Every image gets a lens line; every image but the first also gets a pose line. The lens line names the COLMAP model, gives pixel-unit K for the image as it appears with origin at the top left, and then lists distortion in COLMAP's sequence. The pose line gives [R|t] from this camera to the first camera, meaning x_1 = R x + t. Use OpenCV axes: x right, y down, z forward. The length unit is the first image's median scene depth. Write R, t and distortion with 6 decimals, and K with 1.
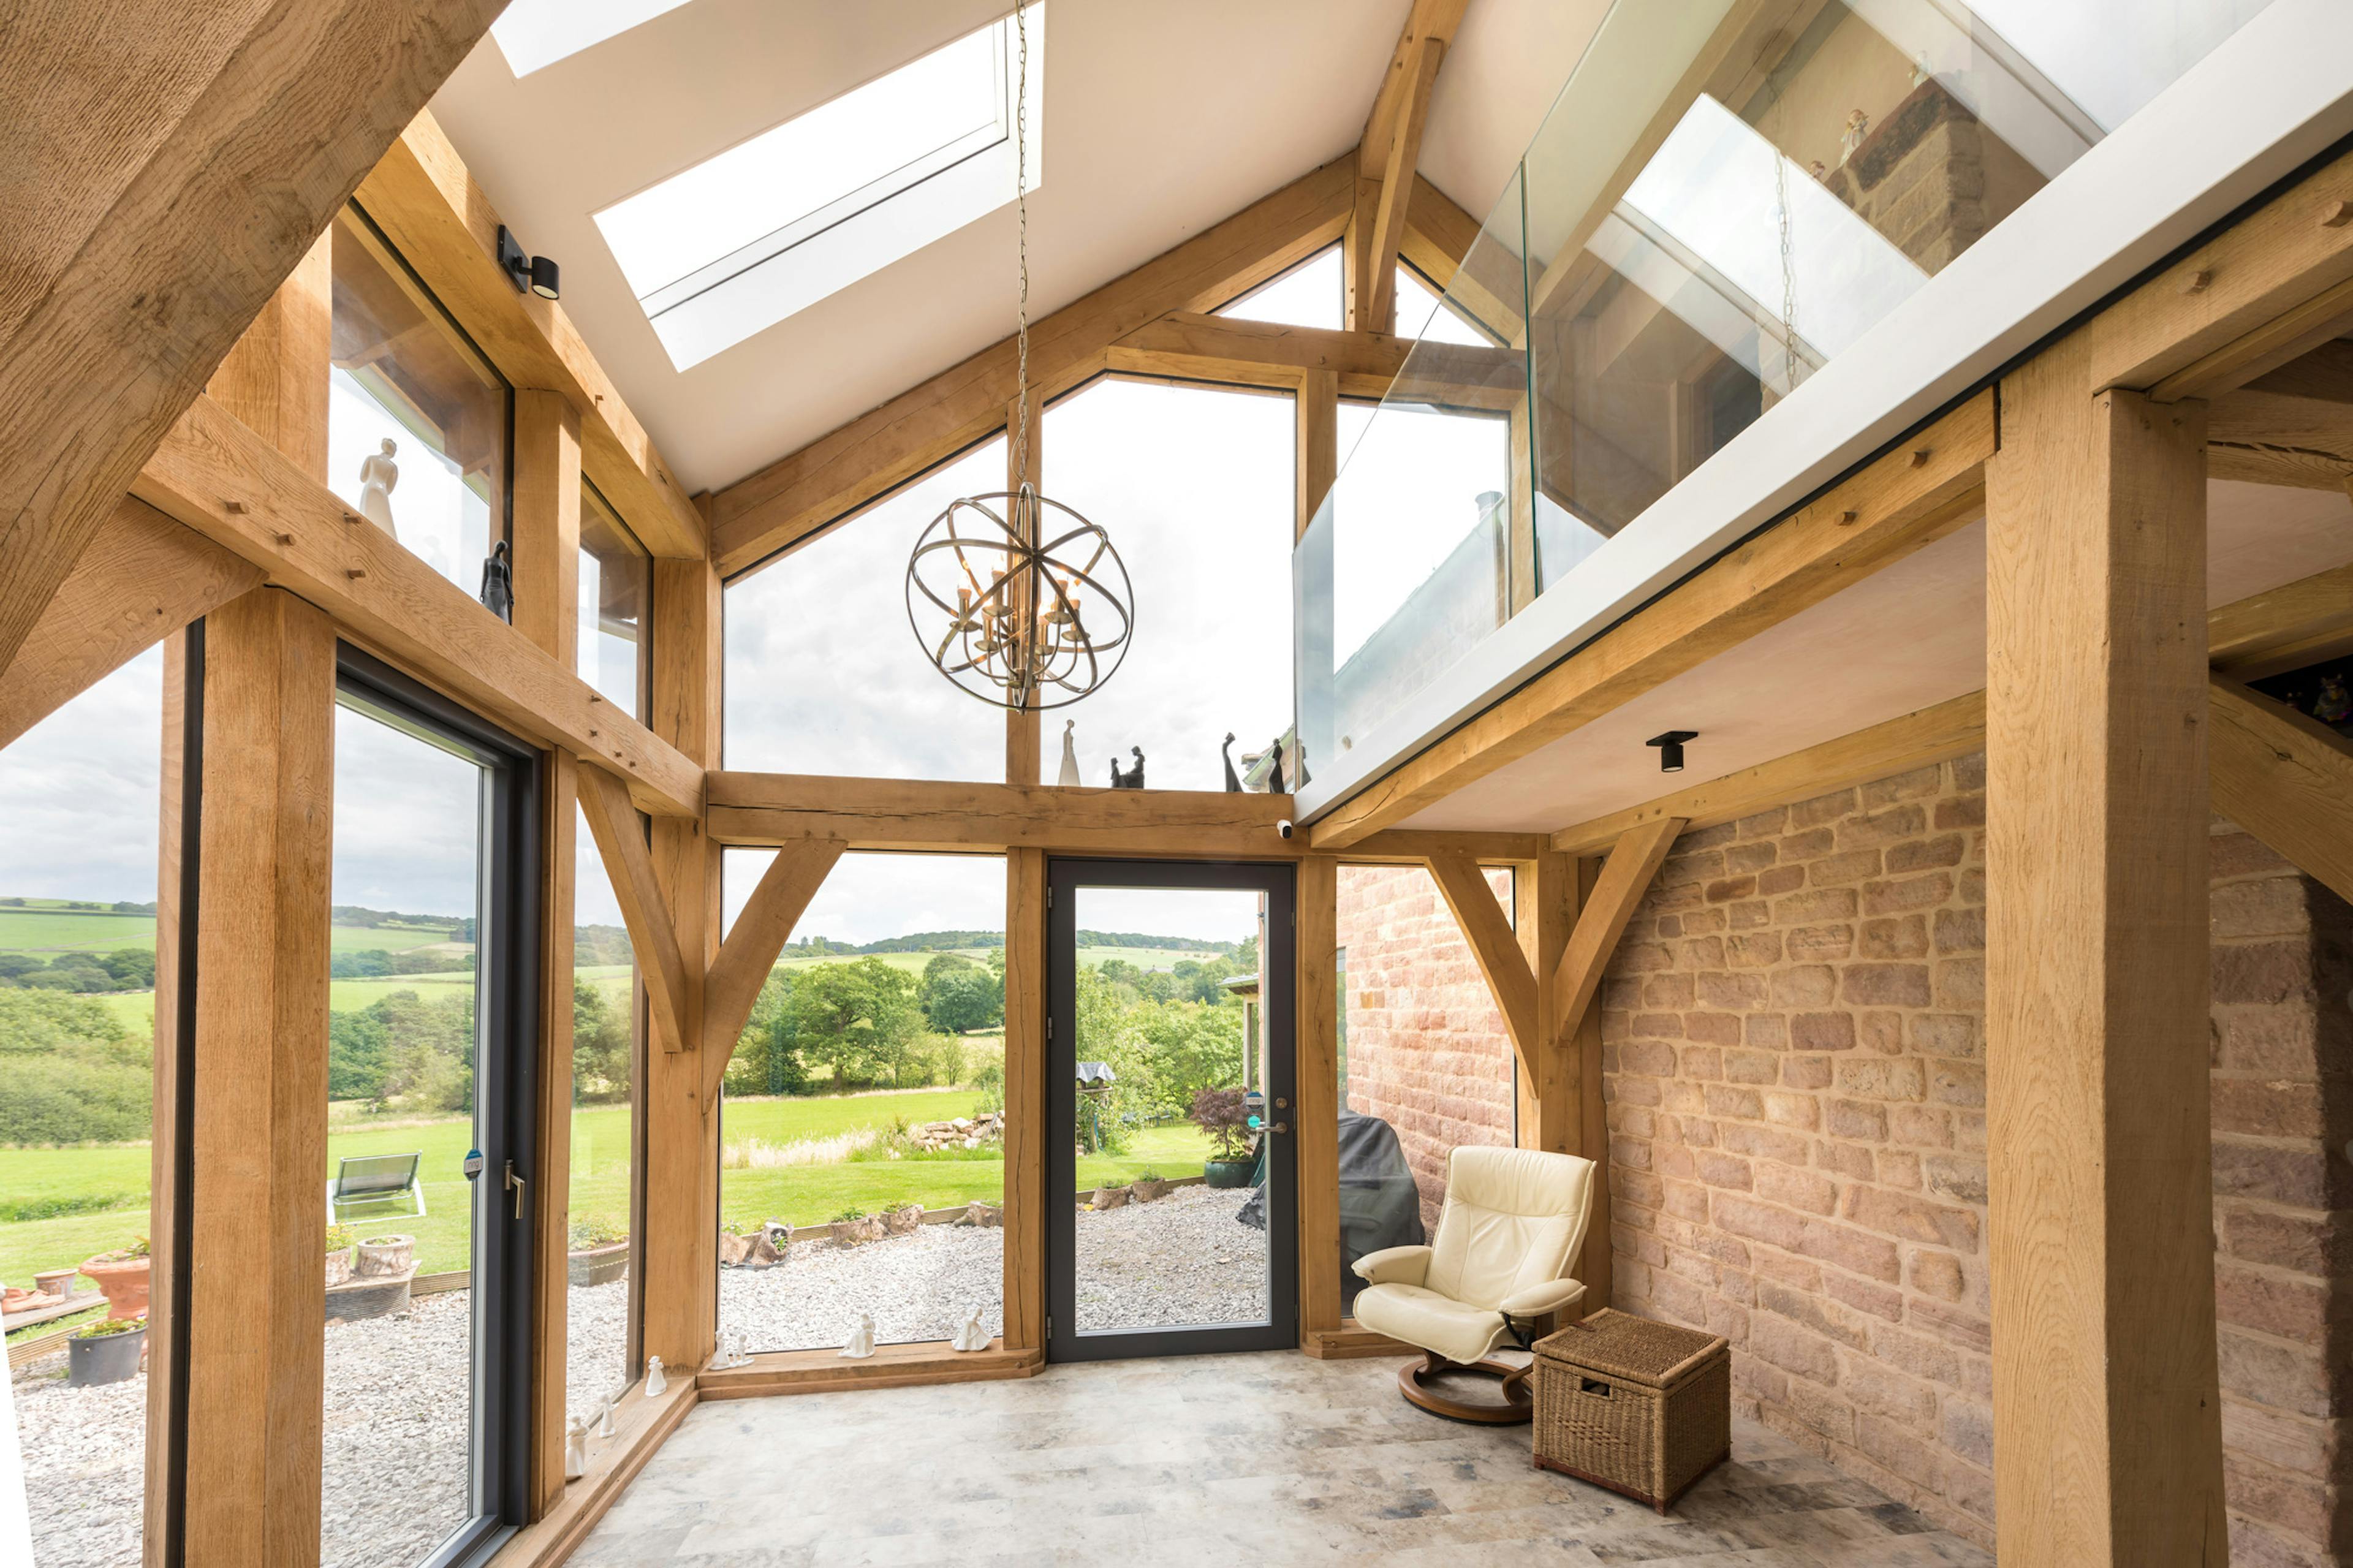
lens RADIAL K [[933.7, 0, 1187.4], [0, 933.7, 991.6], [0, 0, 1]] dist [0.005134, 0.000037]
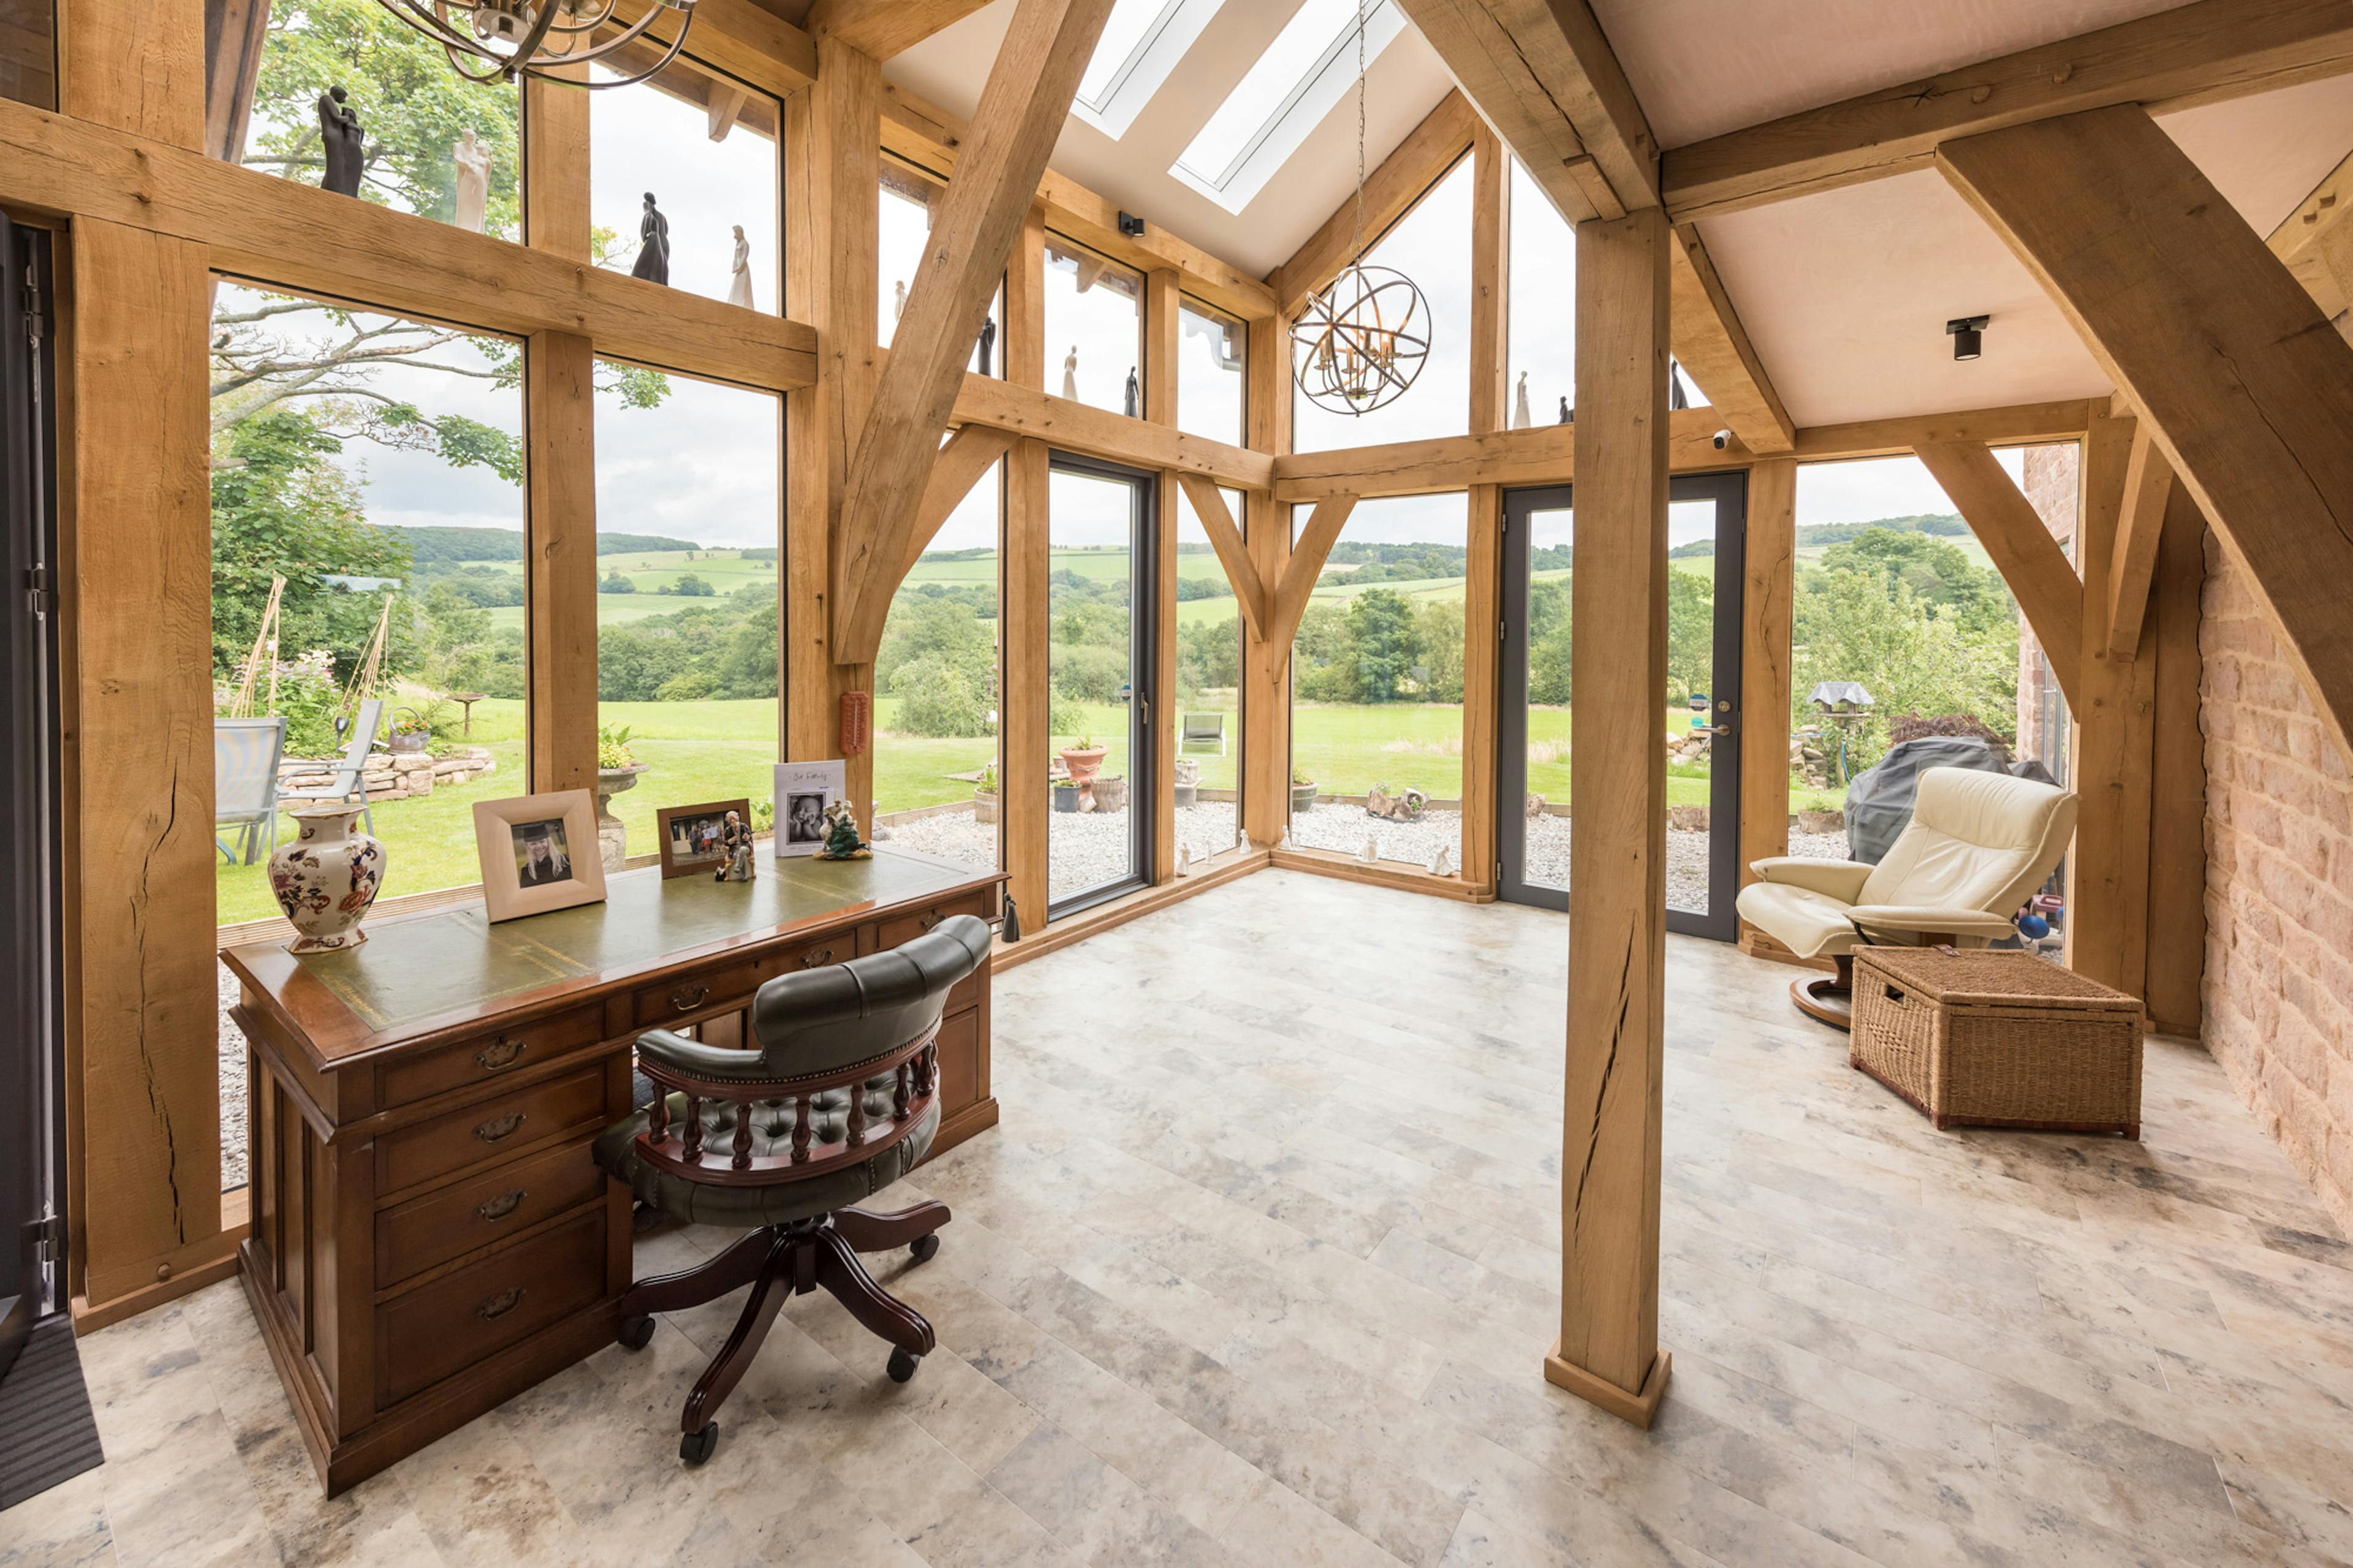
lens RADIAL K [[934.0, 0, 1126.0], [0, 934.0, 644.7], [0, 0, 1]] dist [0.001507, -0.000492]
pose [[0.659262, 0.025753, -0.751472, 0.452344], [0.009000, 0.999071, 0.042134, 0.002455], [0.751859, -0.034540, 0.658418, -0.180210]]
